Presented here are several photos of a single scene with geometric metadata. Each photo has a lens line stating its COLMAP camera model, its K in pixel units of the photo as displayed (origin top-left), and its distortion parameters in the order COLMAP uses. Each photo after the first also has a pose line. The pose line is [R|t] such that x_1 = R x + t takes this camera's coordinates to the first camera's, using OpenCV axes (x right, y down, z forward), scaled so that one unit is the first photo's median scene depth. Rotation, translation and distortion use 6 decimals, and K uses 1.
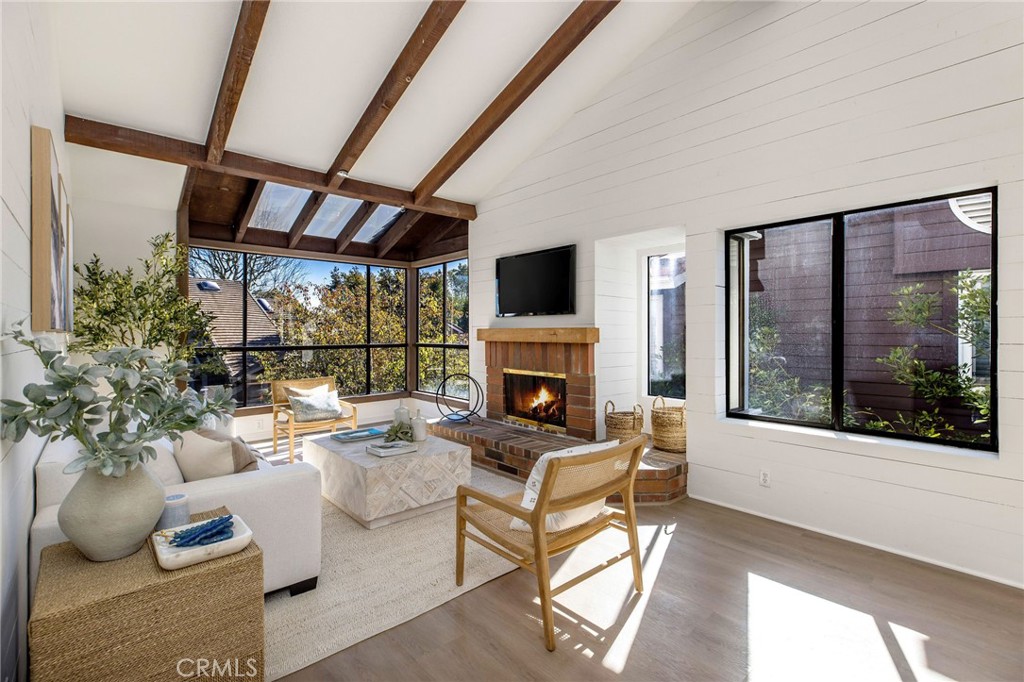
lens RADIAL K [[460.1, 0, 525.3], [0, 460.1, 333.8], [0, 0, 1]] dist [0.000674, -0.000063]
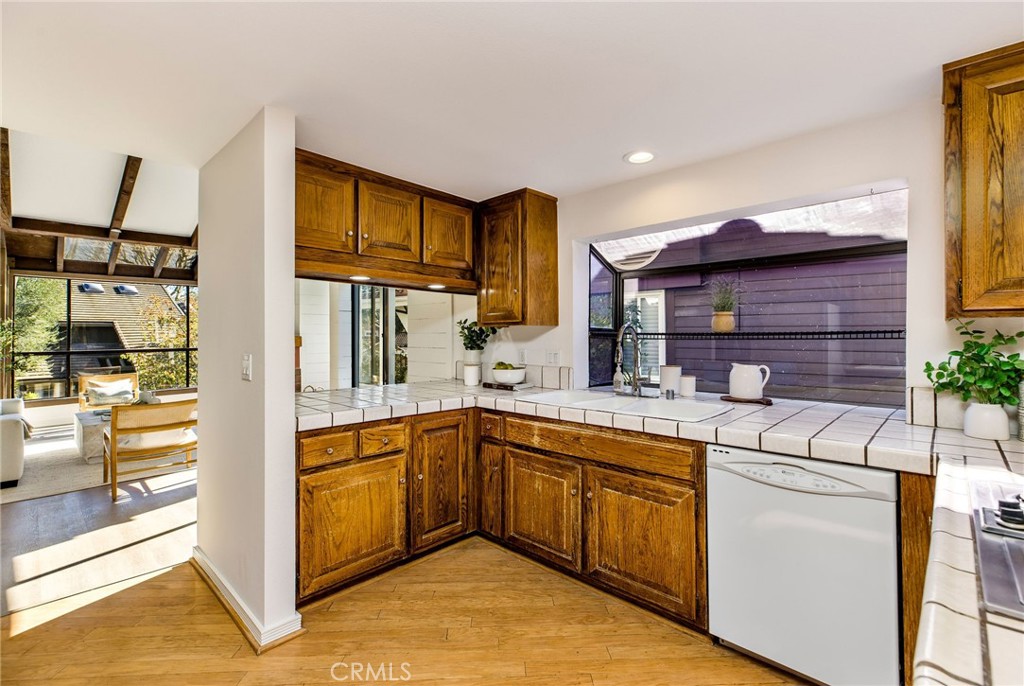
lens RADIAL K [[460.1, 0, 525.3], [0, 460.1, 335.8], [0, 0, 1]] dist [0.000674, -0.000063]
pose [[0.997380, -0.003030, 0.072276, 0.691638], [0.002804, 0.999991, 0.003230, -0.017930], [-0.072285, -0.003019, 0.997379, -0.463334]]
